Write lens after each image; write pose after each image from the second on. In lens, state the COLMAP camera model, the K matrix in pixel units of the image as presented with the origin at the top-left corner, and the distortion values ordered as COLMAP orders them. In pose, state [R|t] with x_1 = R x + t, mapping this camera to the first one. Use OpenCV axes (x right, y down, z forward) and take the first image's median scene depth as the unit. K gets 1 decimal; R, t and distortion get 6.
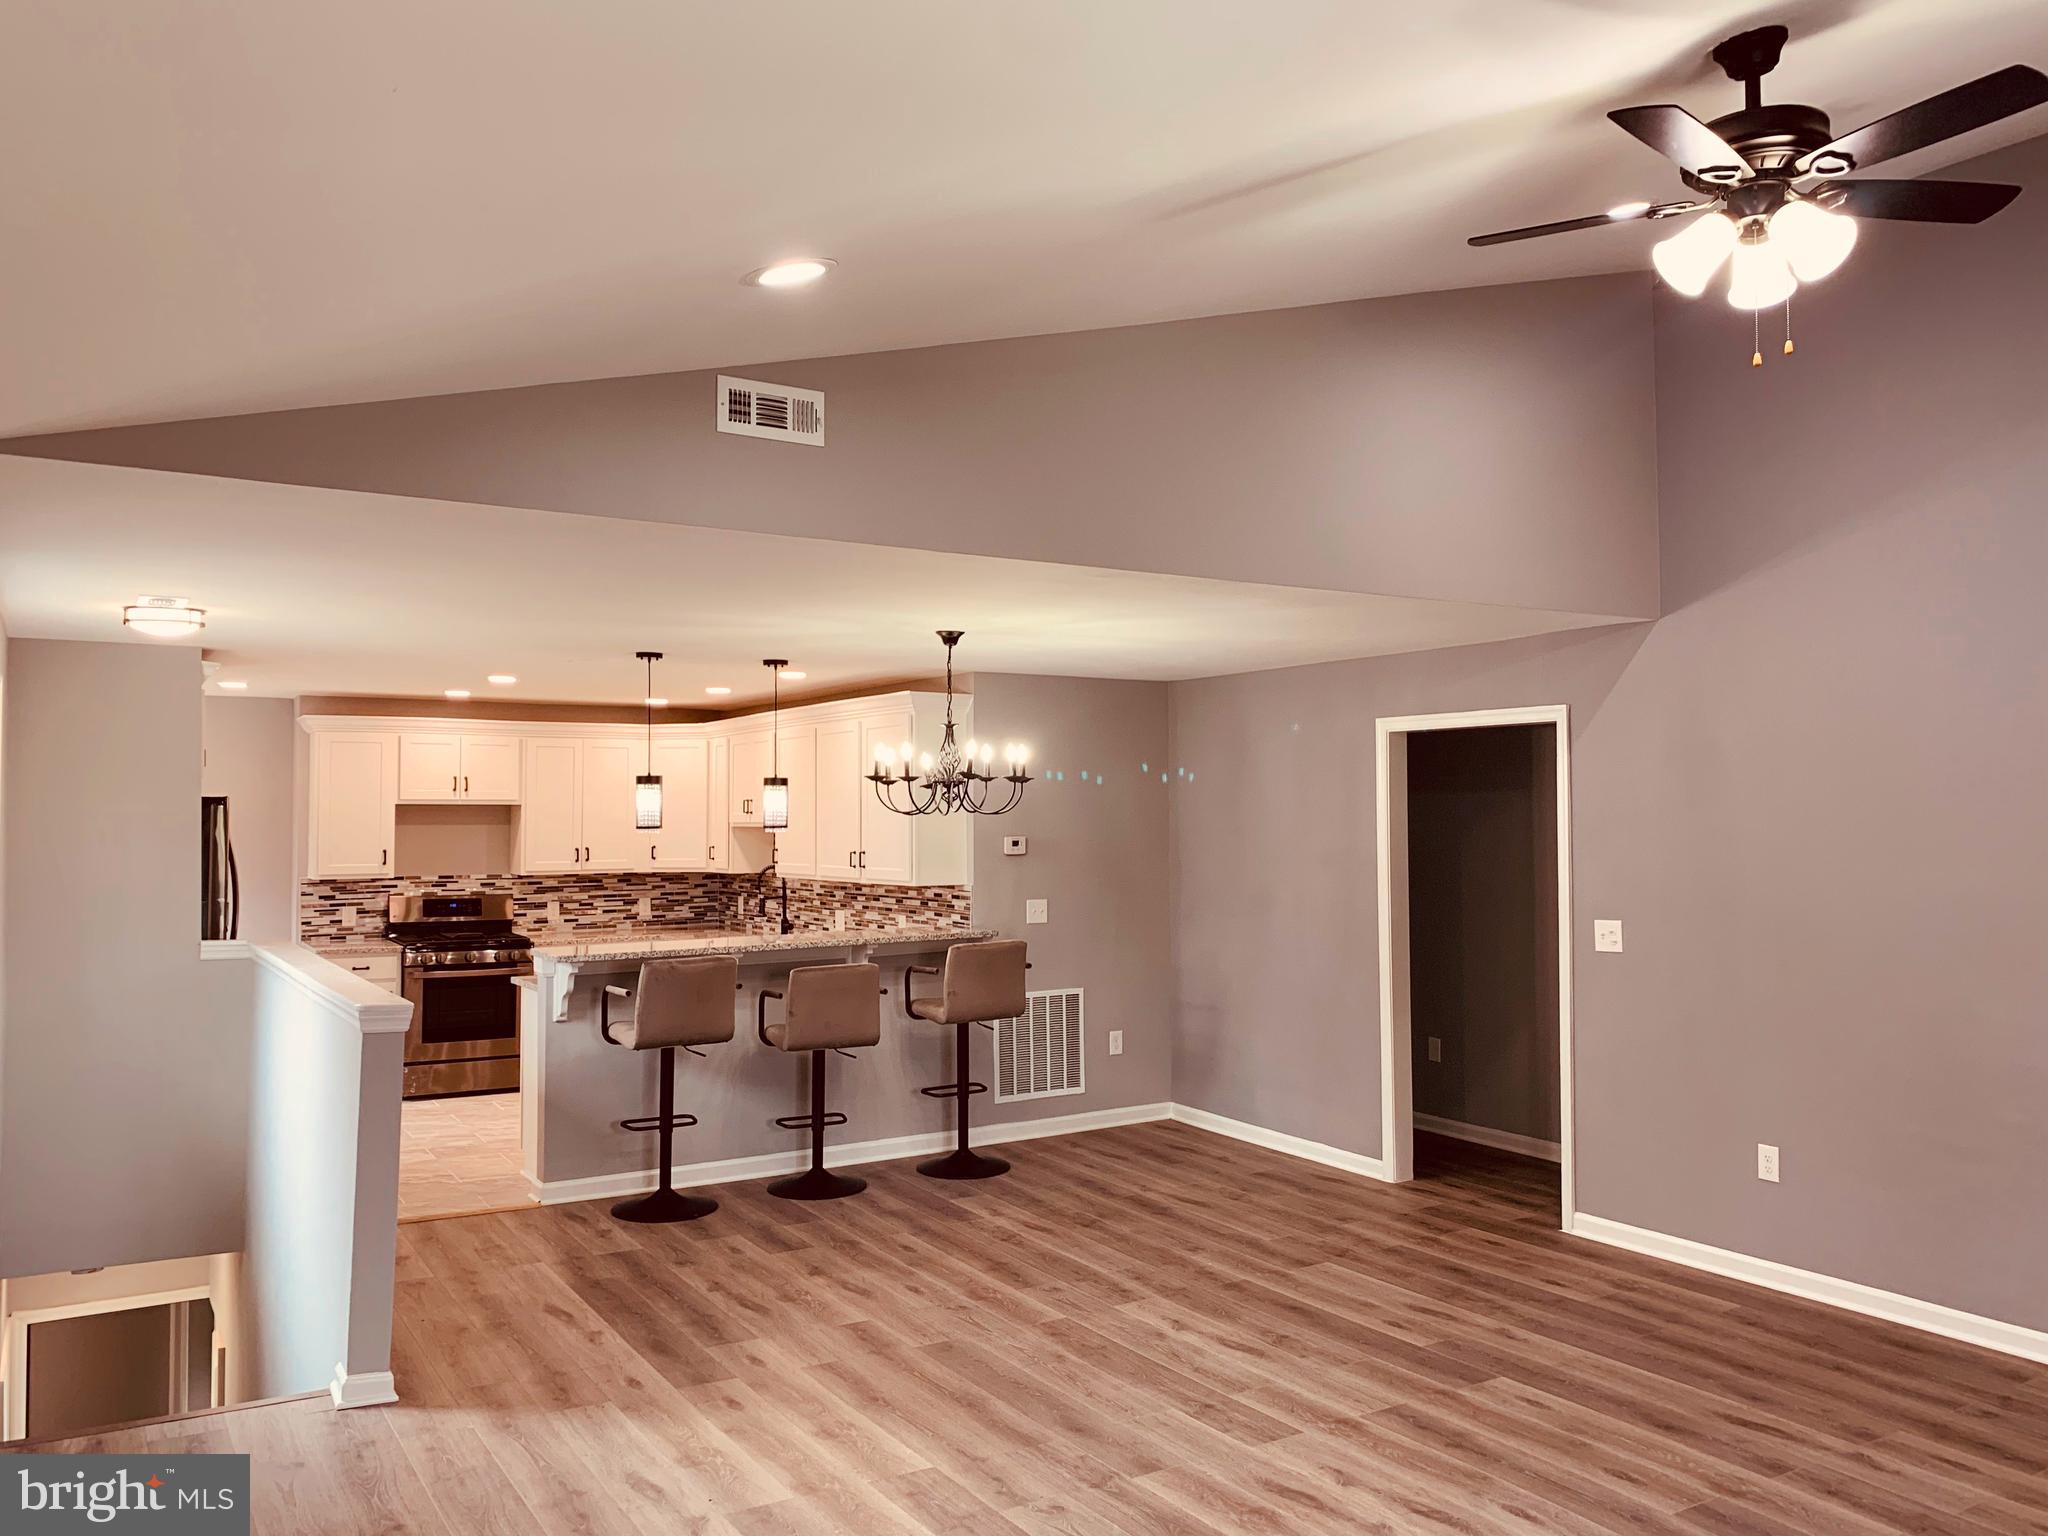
lens RADIAL K [[1570.2, 0, 1038.5], [0, 1570.2, 757.1], [0, 0, 1]] dist [0.049308, -0.101143]
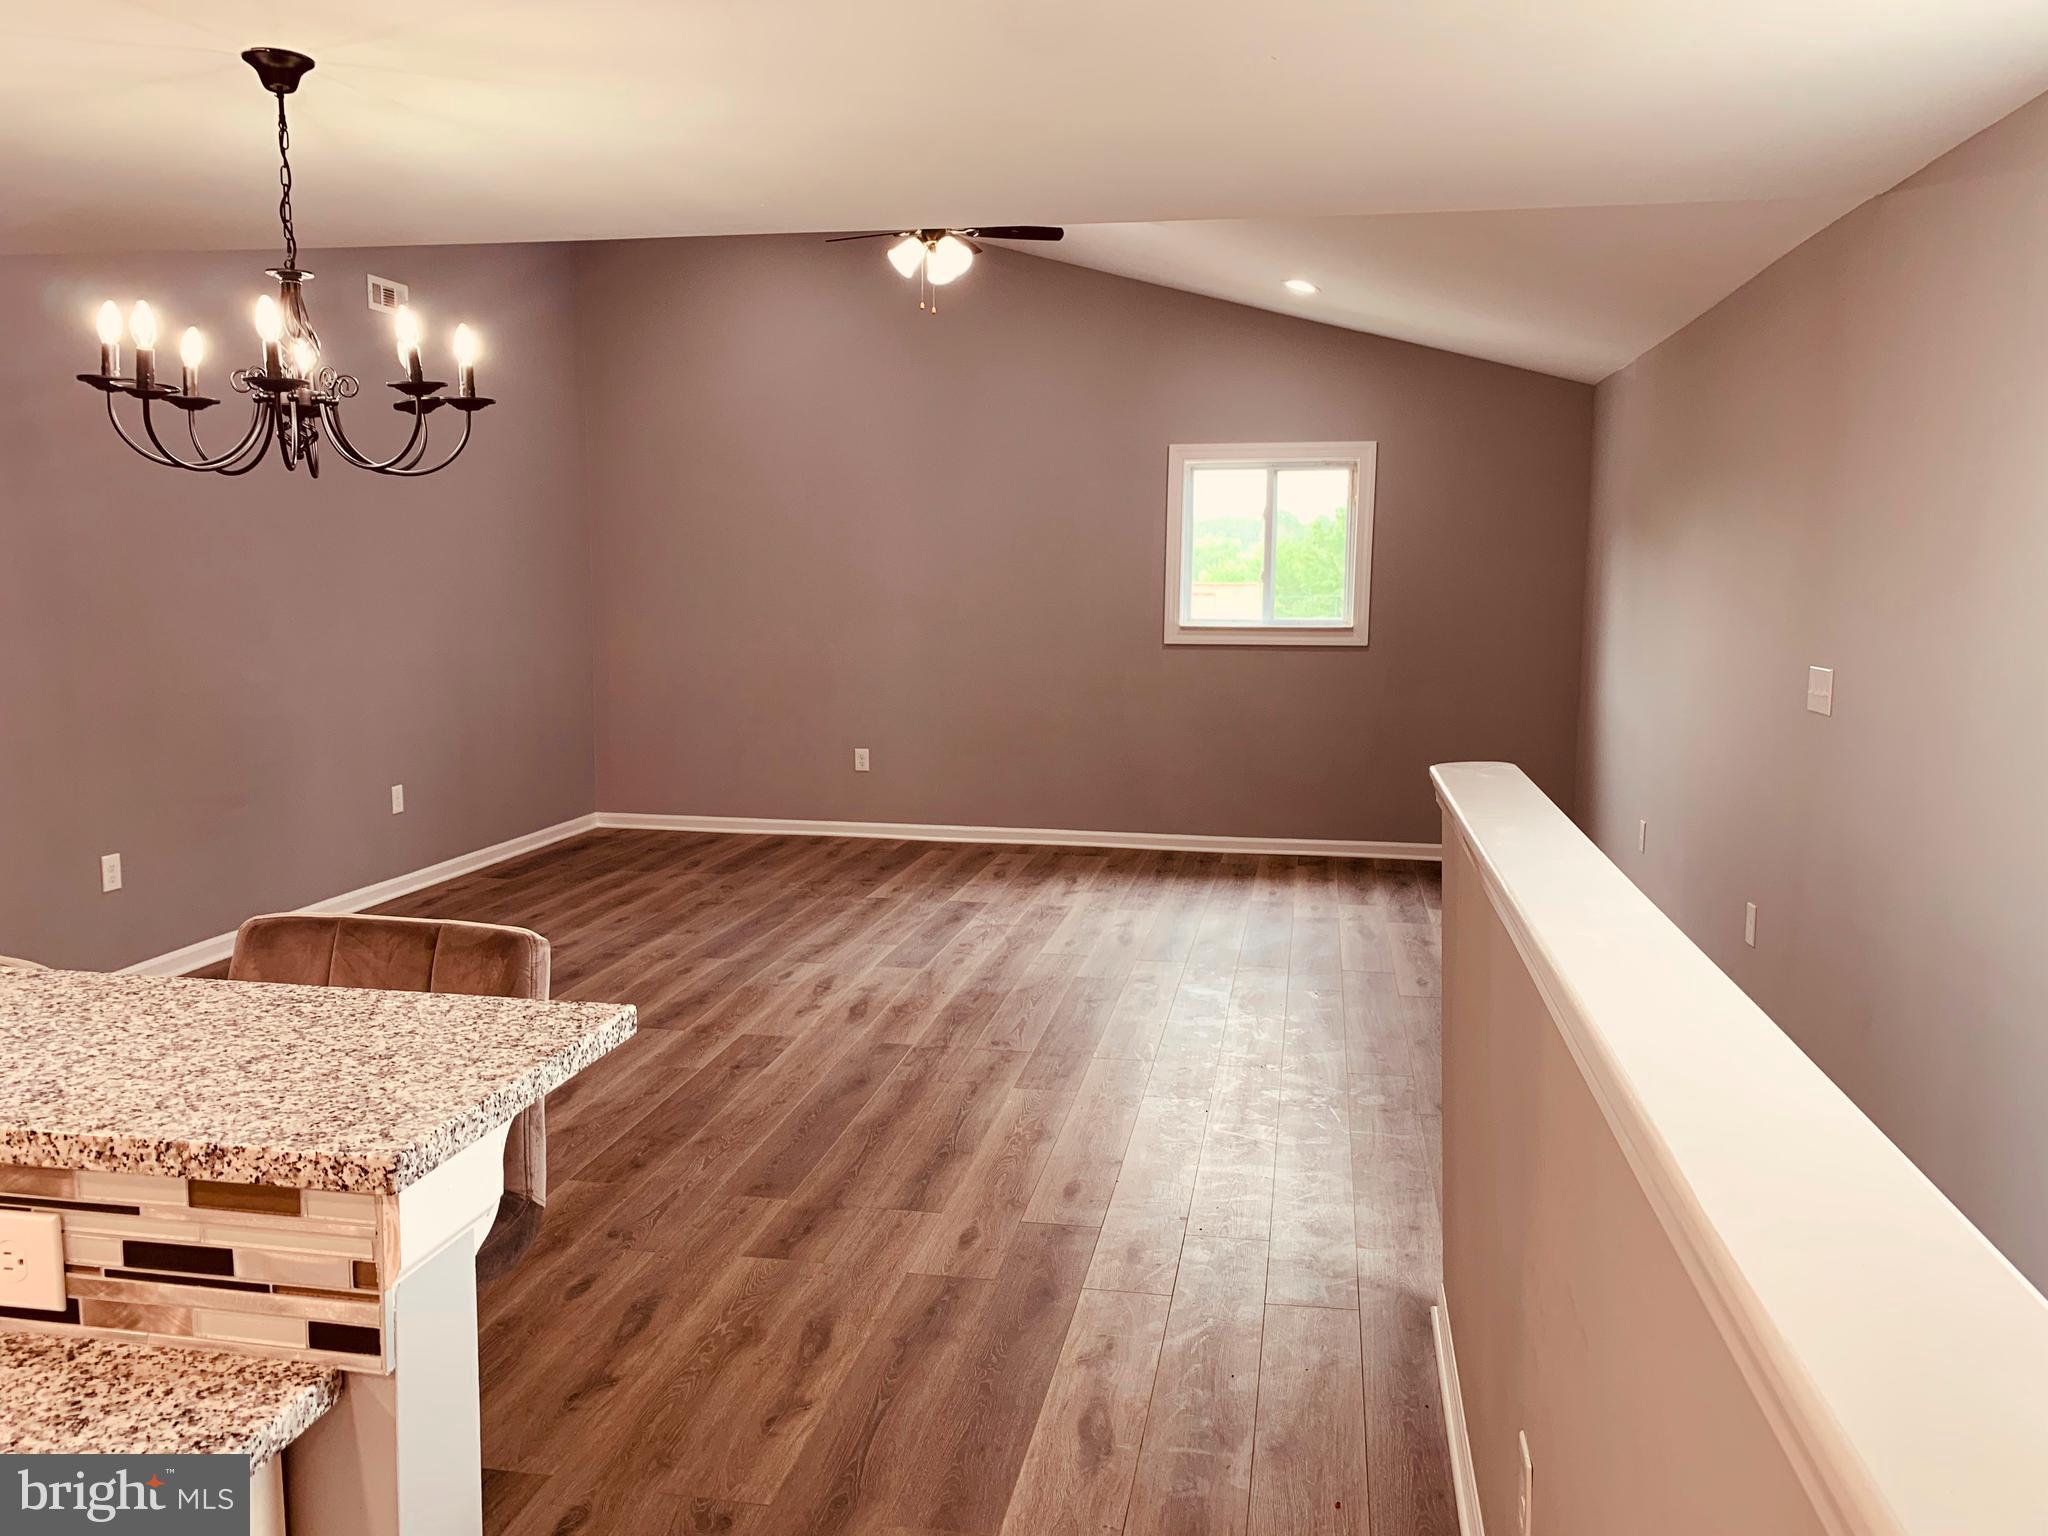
lens RADIAL K [[1570.2, 0, 1038.5], [0, 1570.2, 757.1], [0, 0, 1]] dist [0.049308, -0.101143]
pose [[-0.744298, -0.083077, 0.662661, -0.507721], [-0.026140, 0.995096, 0.095395, 0.068753], [-0.667336, 0.053681, -0.742820, 1.145859]]
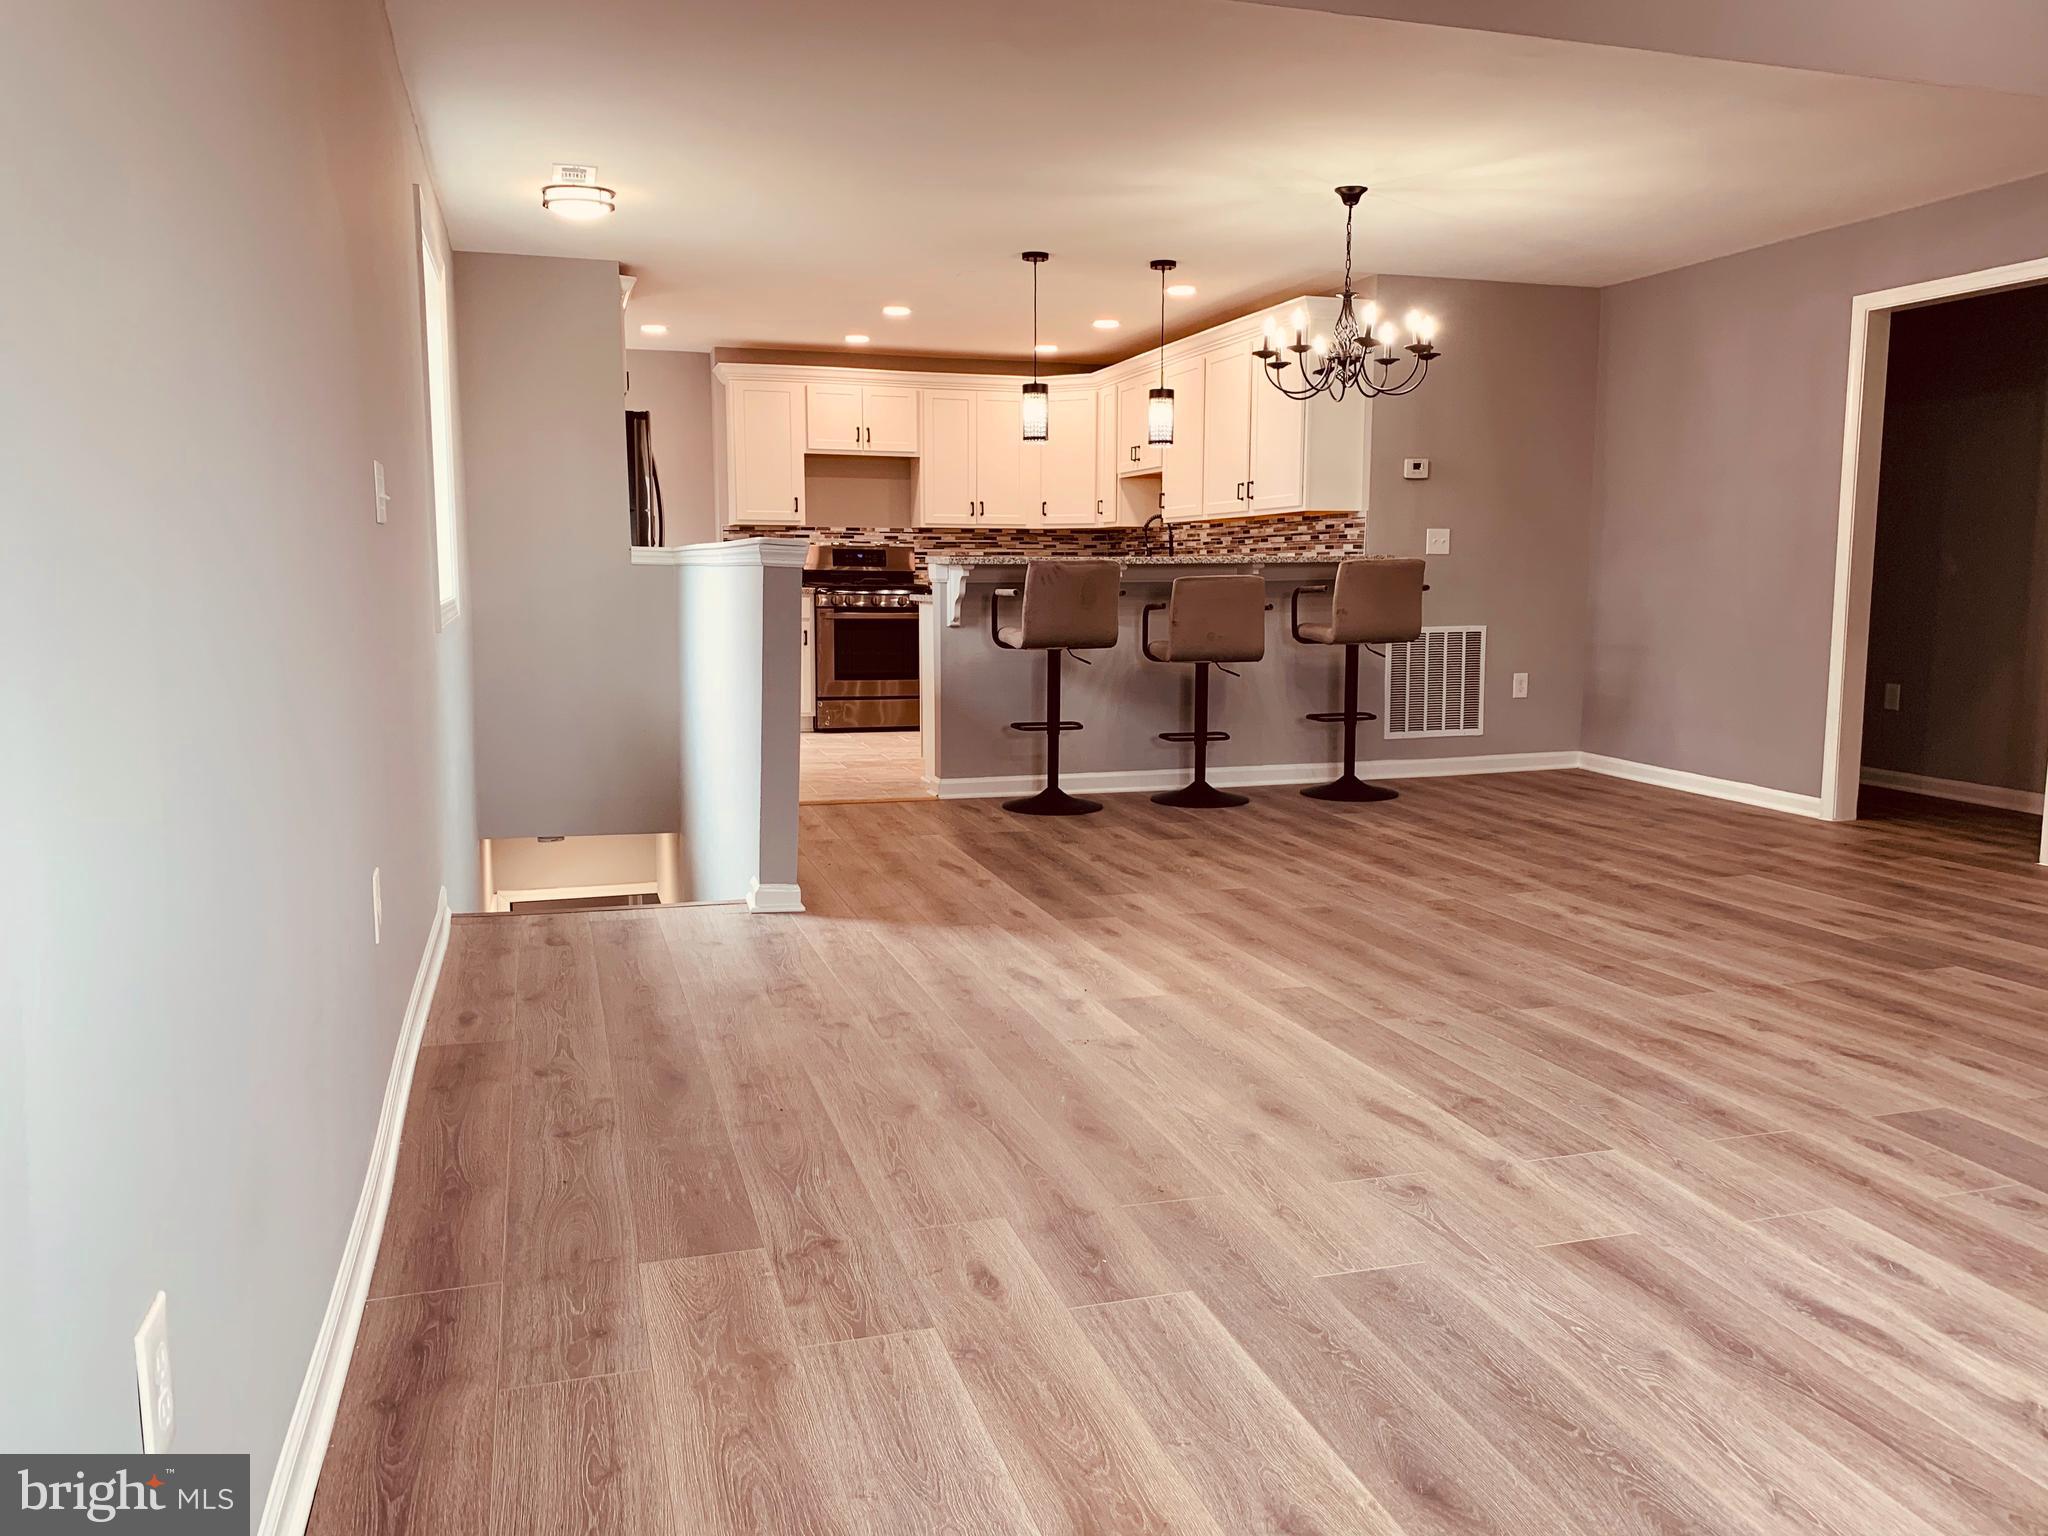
lens RADIAL K [[1560.9, 0, 1024.0], [0, 1560.9, 768.0], [0, 0, 1]] dist [0.047981, -0.110224]
pose [[0.966667, 0.036269, -0.253454, 0.003003], [0.007152, 0.985705, 0.168331, 0.094369], [0.255936, -0.164533, 0.952589, 0.028967]]
